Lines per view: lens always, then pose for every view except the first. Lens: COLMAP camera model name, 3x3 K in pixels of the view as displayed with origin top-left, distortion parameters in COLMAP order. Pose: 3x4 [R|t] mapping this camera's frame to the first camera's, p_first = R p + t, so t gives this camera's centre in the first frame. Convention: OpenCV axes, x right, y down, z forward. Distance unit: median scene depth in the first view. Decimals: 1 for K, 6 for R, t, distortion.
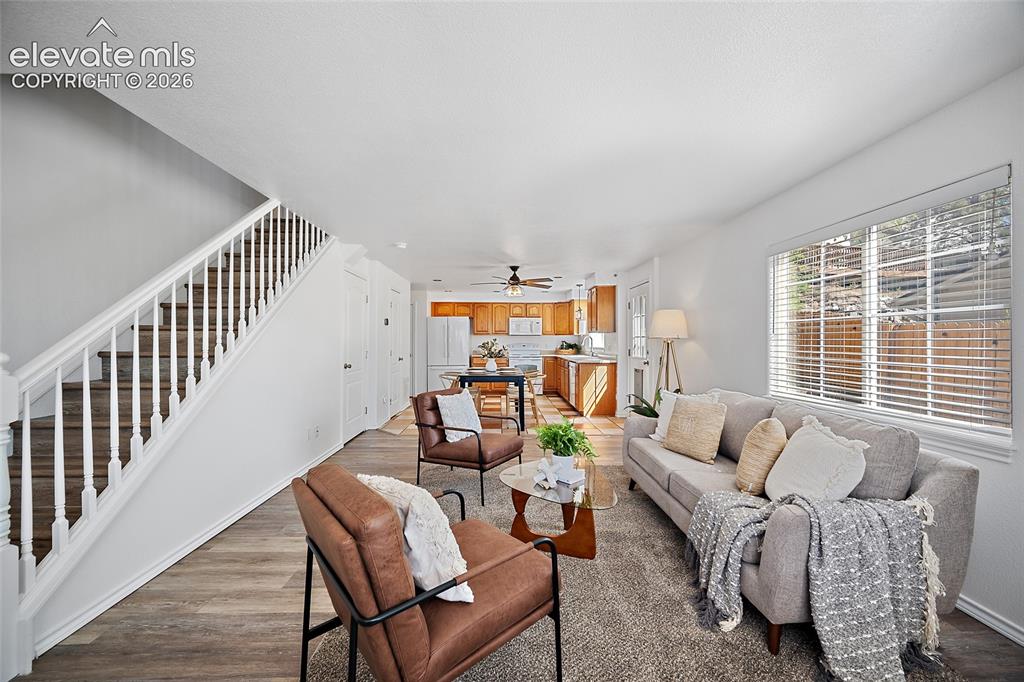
lens RADIAL K [[401.0, 0, 511.6], [0, 401.0, 341.9], [0, 0, 1]] dist [-0.003694, -0.000204]
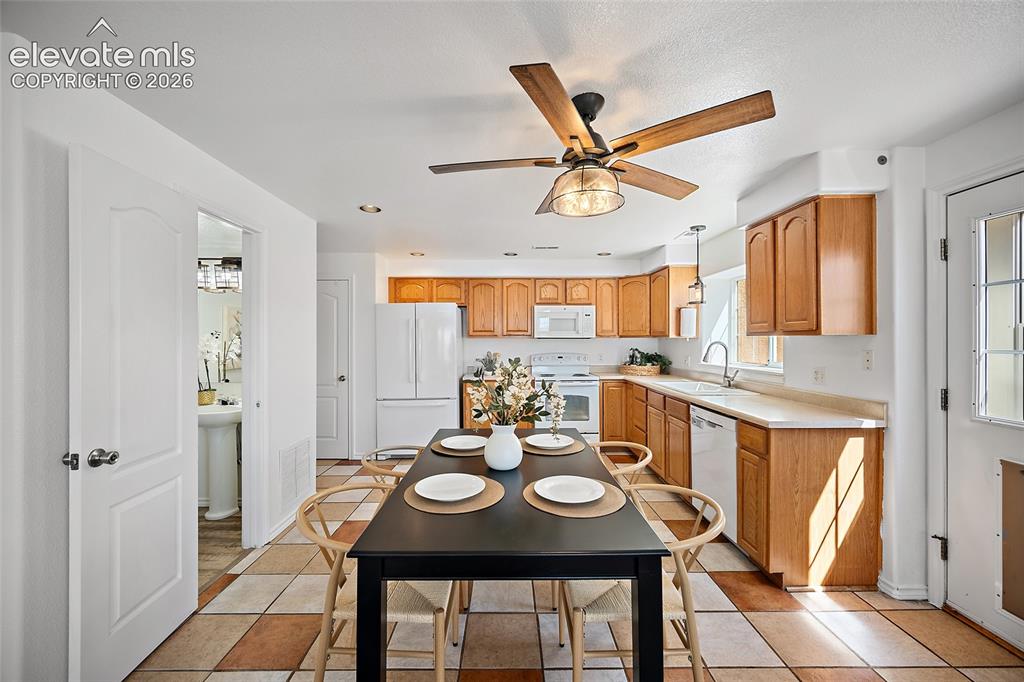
lens RADIAL K [[401.0, 0, 507.1], [0, 401.0, 338.6], [0, 0, 1]] dist [-0.003694, -0.000204]
pose [[0.999515, -0.002405, -0.031051, -0.025572], [0.002285, 0.999990, -0.003891, -0.014478], [0.031060, 0.003818, 0.999510, 0.469544]]
